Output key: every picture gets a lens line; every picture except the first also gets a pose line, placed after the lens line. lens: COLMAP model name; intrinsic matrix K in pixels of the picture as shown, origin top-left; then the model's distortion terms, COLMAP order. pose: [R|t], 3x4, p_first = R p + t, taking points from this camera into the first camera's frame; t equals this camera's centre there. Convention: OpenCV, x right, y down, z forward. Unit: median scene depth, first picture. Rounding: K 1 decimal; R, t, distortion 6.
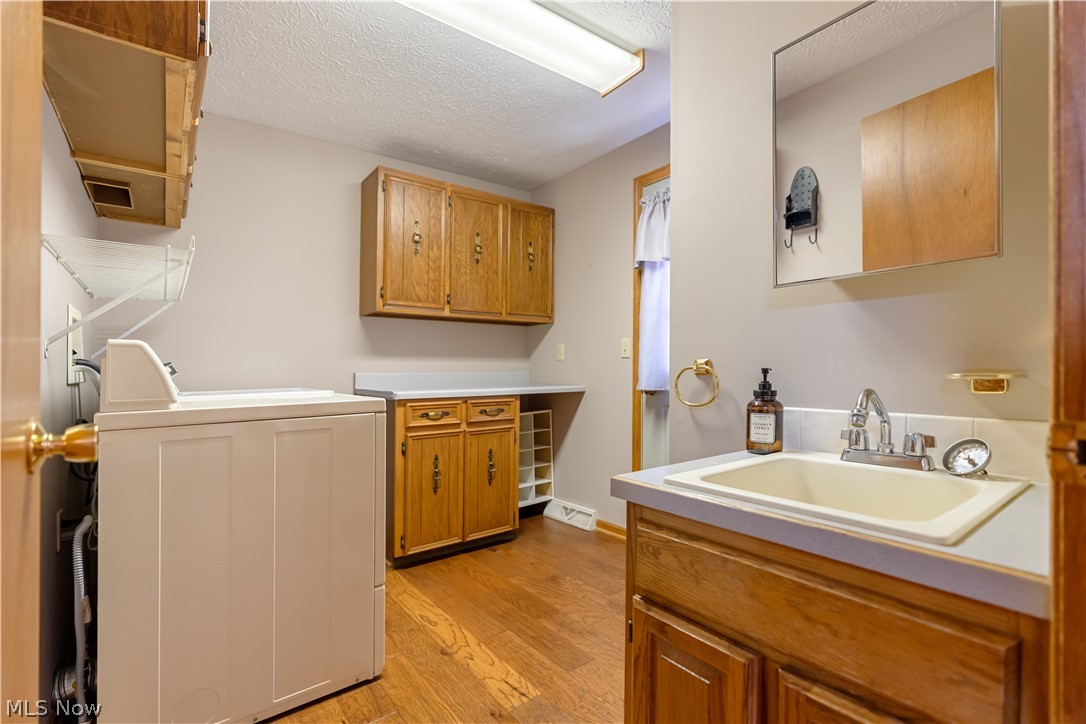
lens RADIAL K [[494.1, 0, 544.2], [0, 494.1, 366.5], [0, 0, 1]] dist [-0.001964, -0.000200]
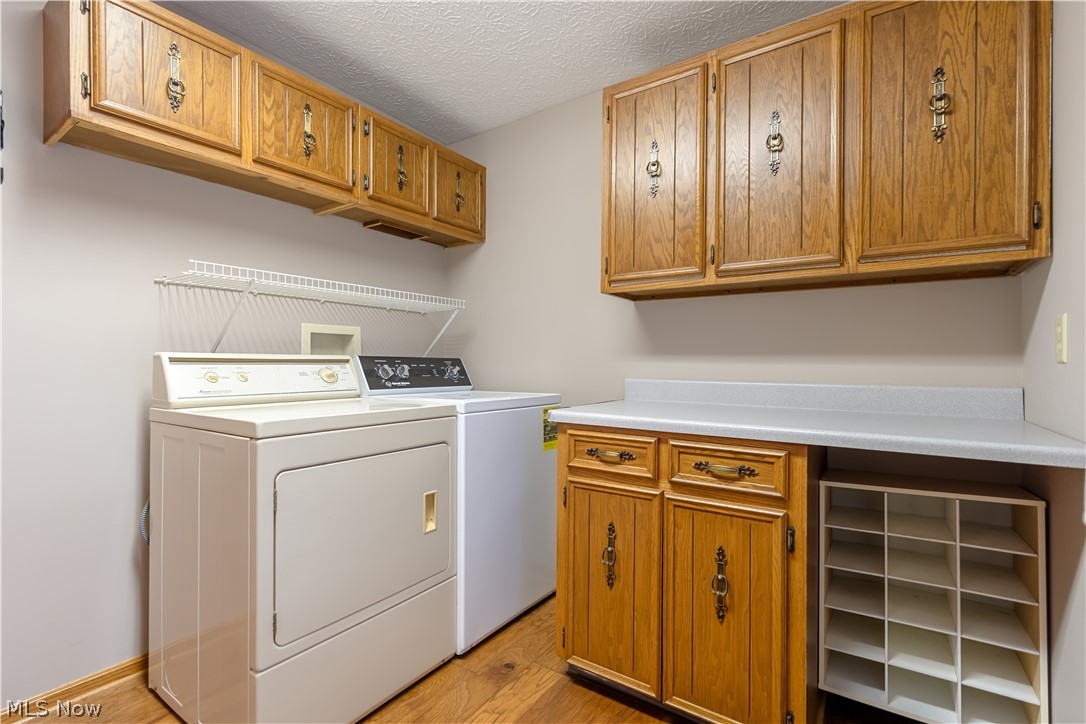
lens RADIAL K [[494.1, 0, 544.2], [0, 494.1, 366.5], [0, 0, 1]] dist [-0.001964, -0.000200]
pose [[0.305715, 0.006217, -0.952103, 0.305806], [-0.010348, 0.999941, 0.003207, -0.009685], [0.952067, 0.008872, 0.305762, 0.706276]]
